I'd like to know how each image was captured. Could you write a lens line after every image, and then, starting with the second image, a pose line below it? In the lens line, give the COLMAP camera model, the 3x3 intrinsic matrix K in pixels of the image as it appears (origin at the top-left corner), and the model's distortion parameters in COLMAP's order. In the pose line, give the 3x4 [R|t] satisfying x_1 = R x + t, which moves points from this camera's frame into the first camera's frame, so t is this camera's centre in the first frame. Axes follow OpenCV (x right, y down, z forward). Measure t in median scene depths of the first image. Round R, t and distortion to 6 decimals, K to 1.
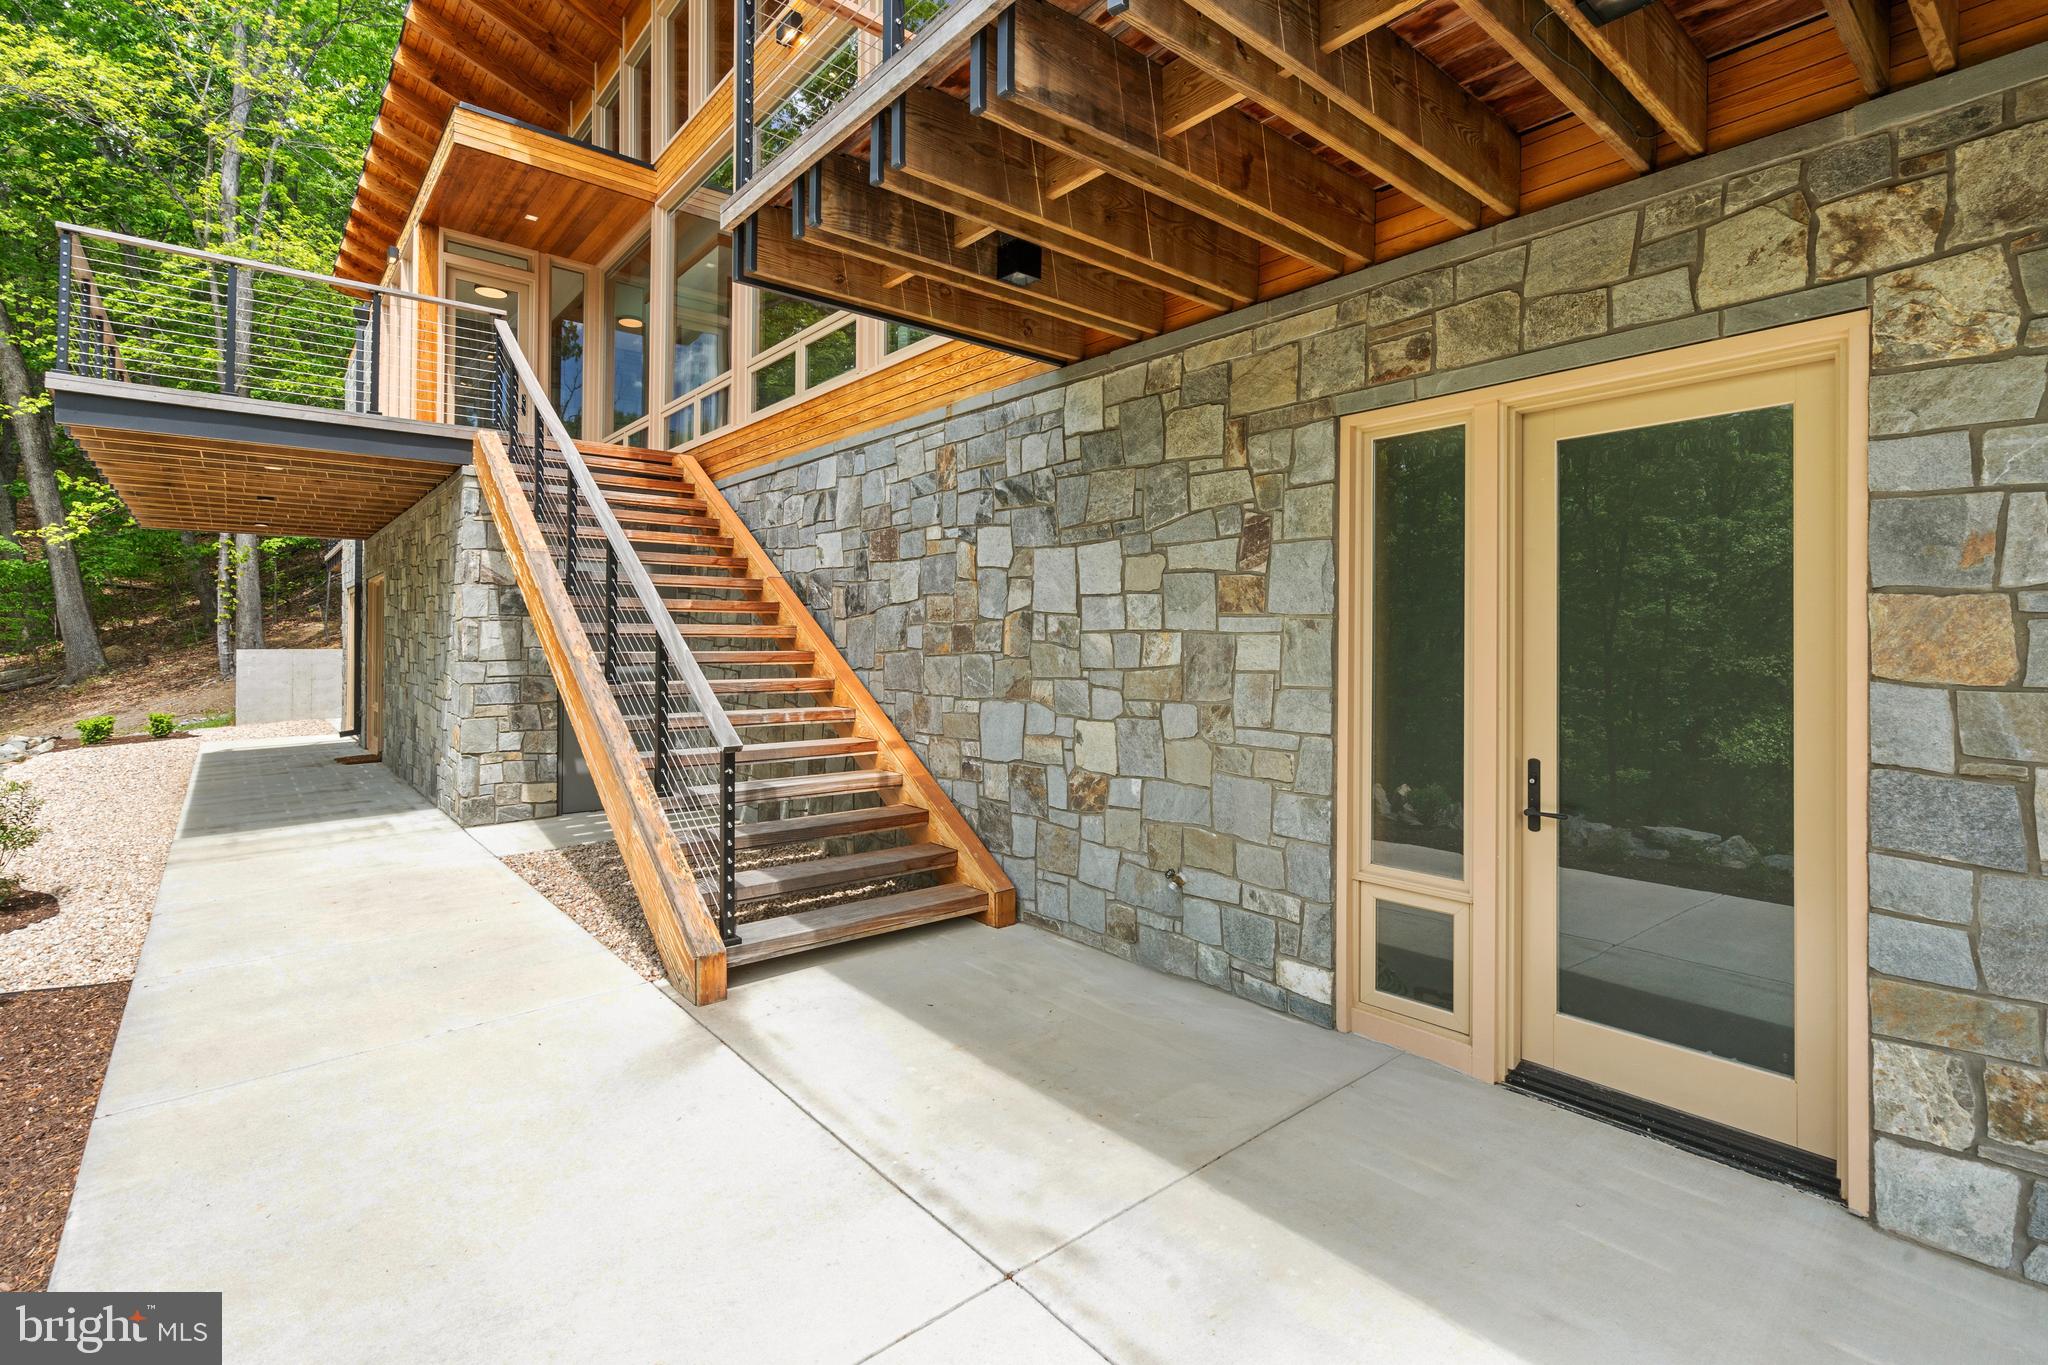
lens RADIAL K [[956.1, 0, 1016.5], [0, 956.1, 635.6], [0, 0, 1]] dist [-0.000487, 0.001117]
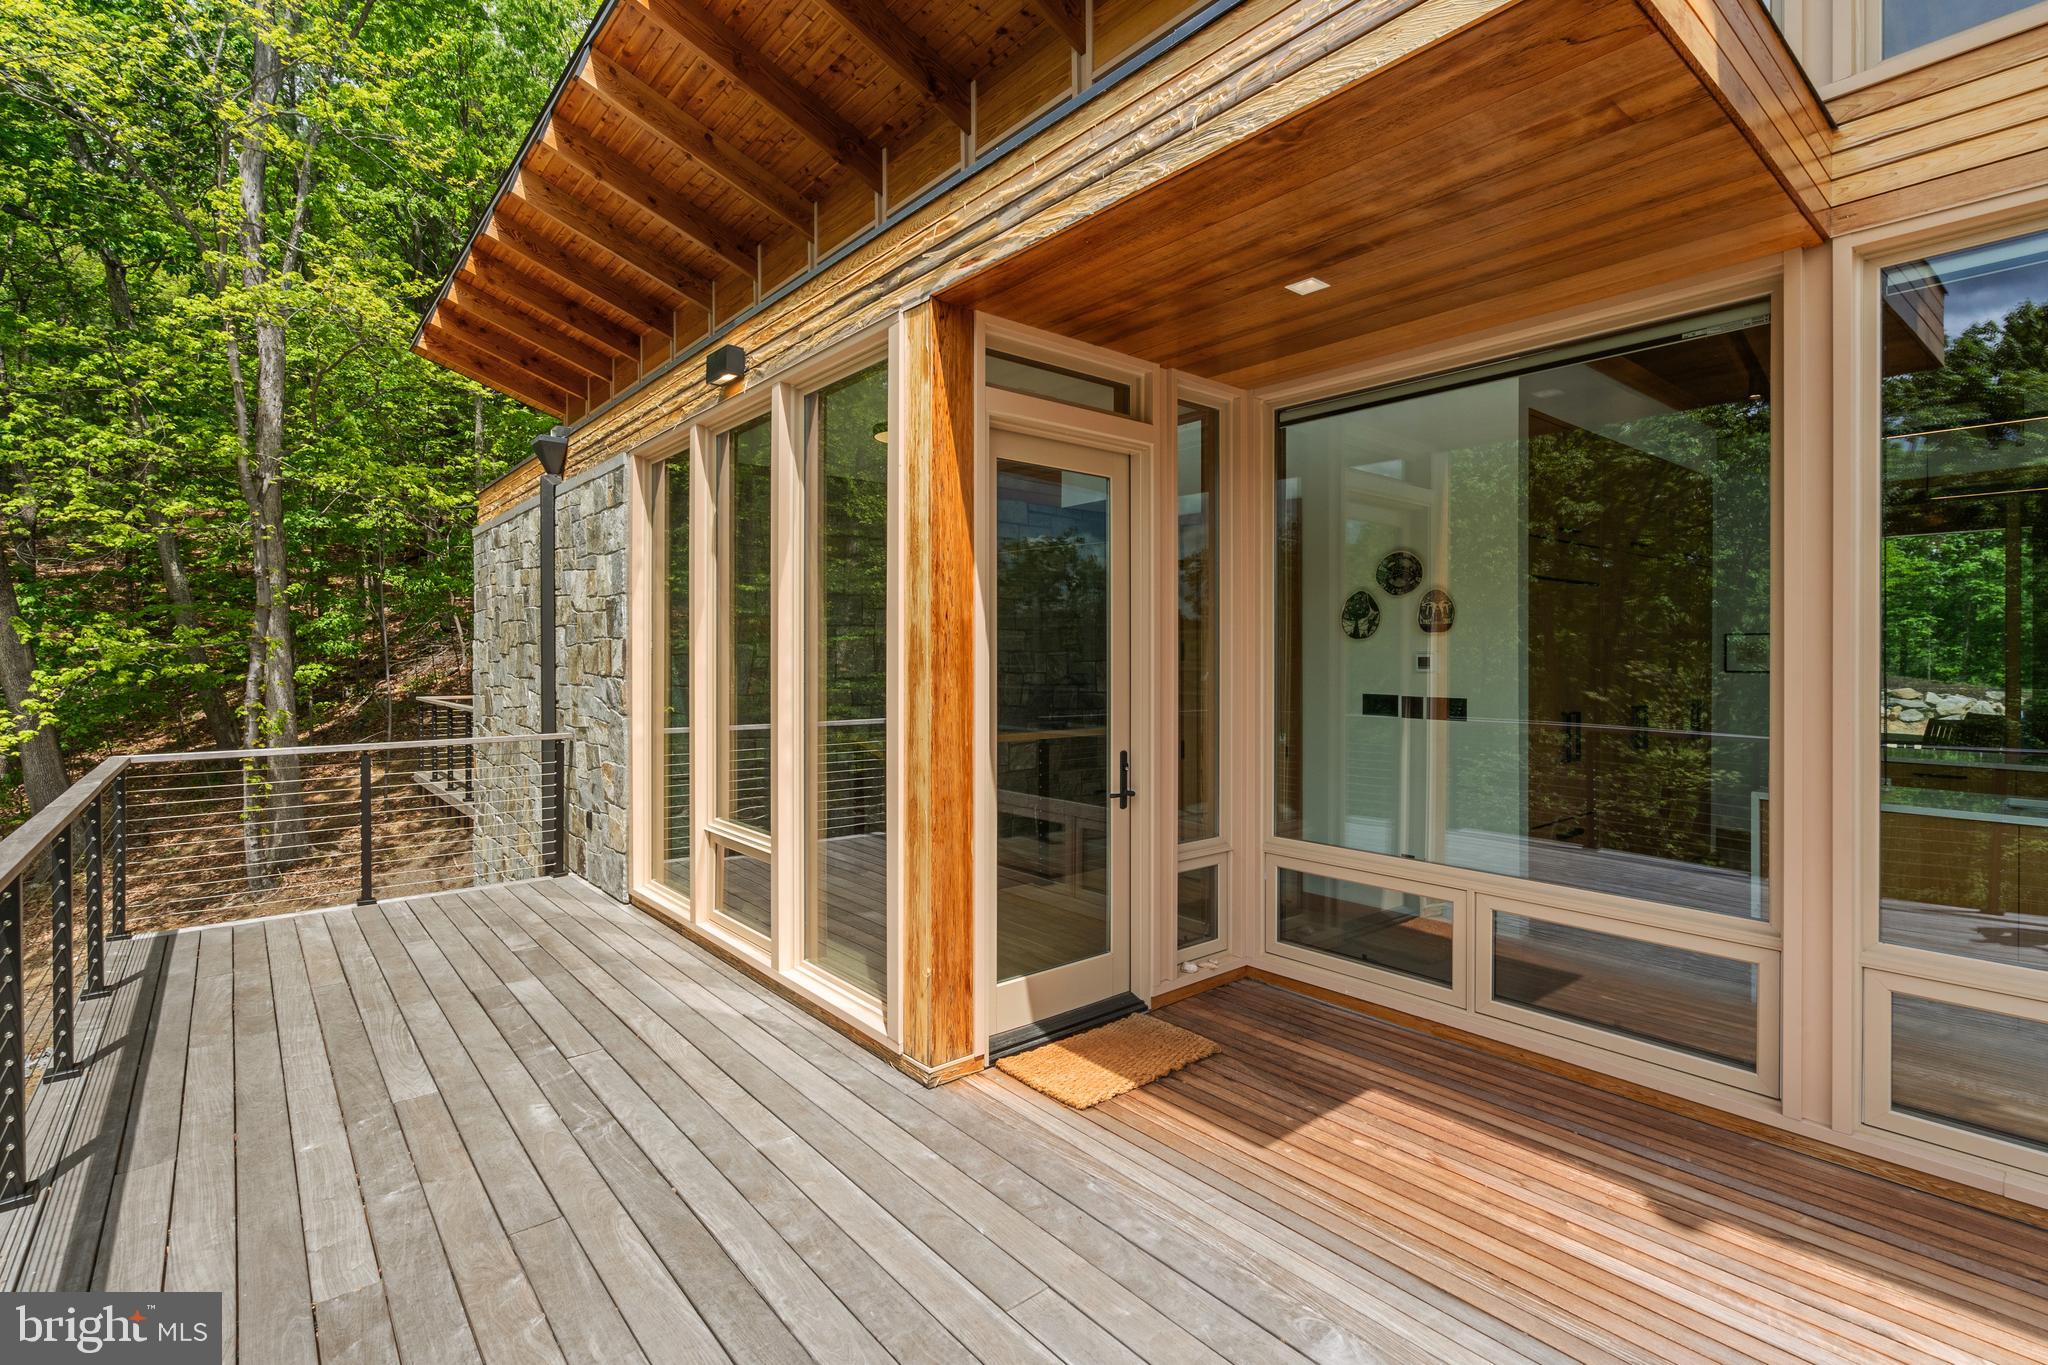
lens RADIAL K [[945.2, 0, 1018.0], [0, 945.2, 662.9], [0, 0, 1]] dist [-0.002125, -0.000778]
pose [[0.999986, -0.004180, 0.003245, -0.284431], [0.004123, 0.999839, 0.017464, -0.150121], [-0.003317, -0.017450, 0.999842, 0.323250]]
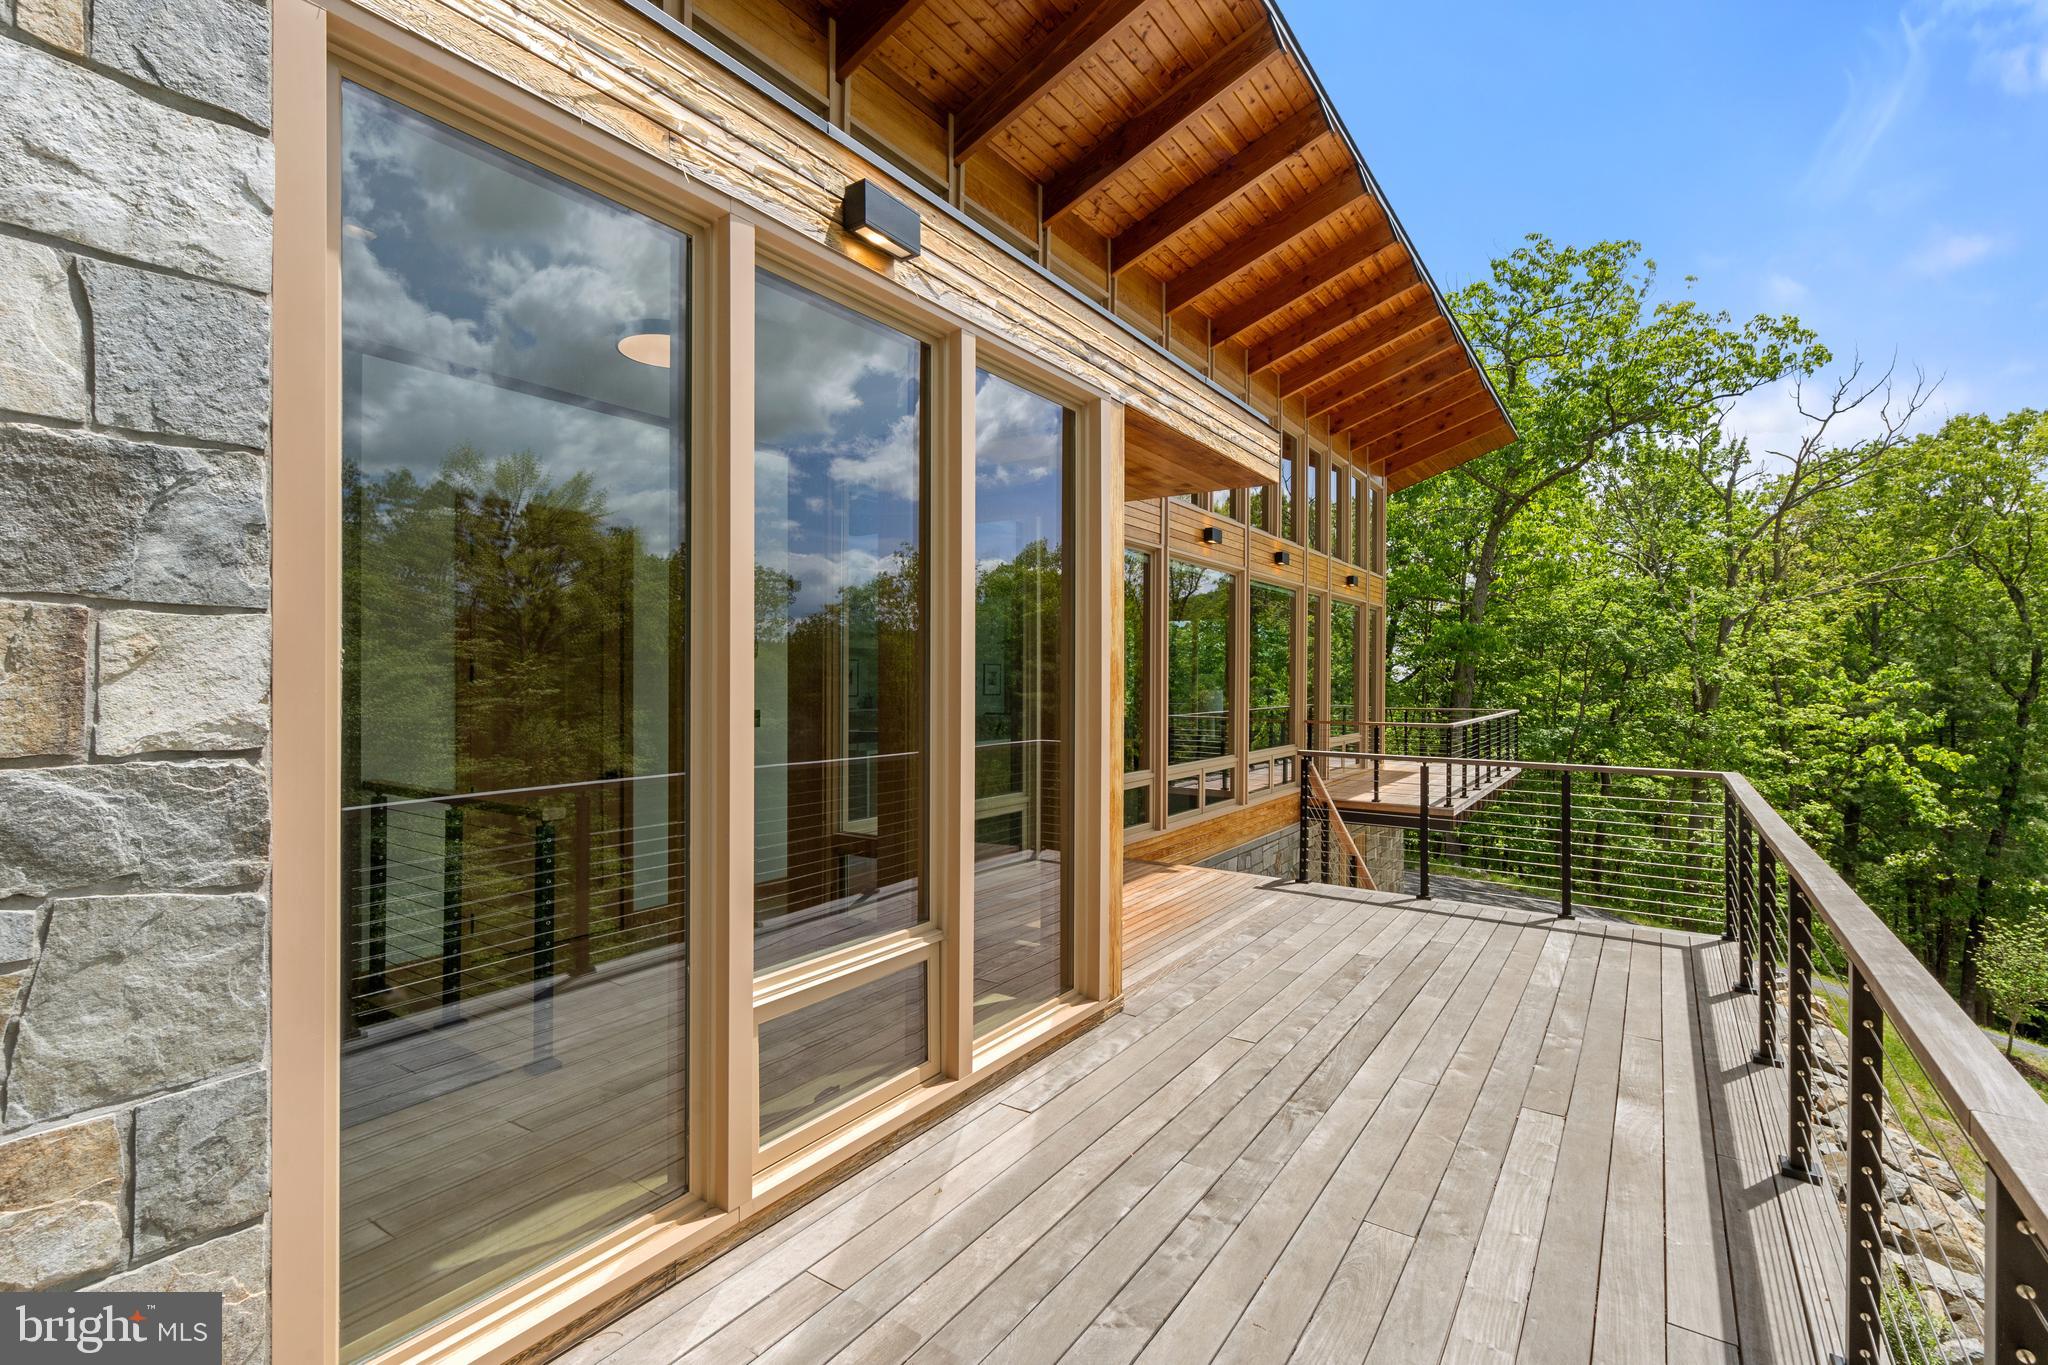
lens RADIAL K [[893.7, 0, 1024.0], [0, 893.7, 682.5], [0, 0, 1]] dist [0.001369, 0.000185]
pose [[-0.260900, -0.006991, 0.965341, -0.516095], [-0.009432, 0.999945, 0.004692, -0.147445], [-0.965320, -0.007881, -0.260951, 0.593602]]
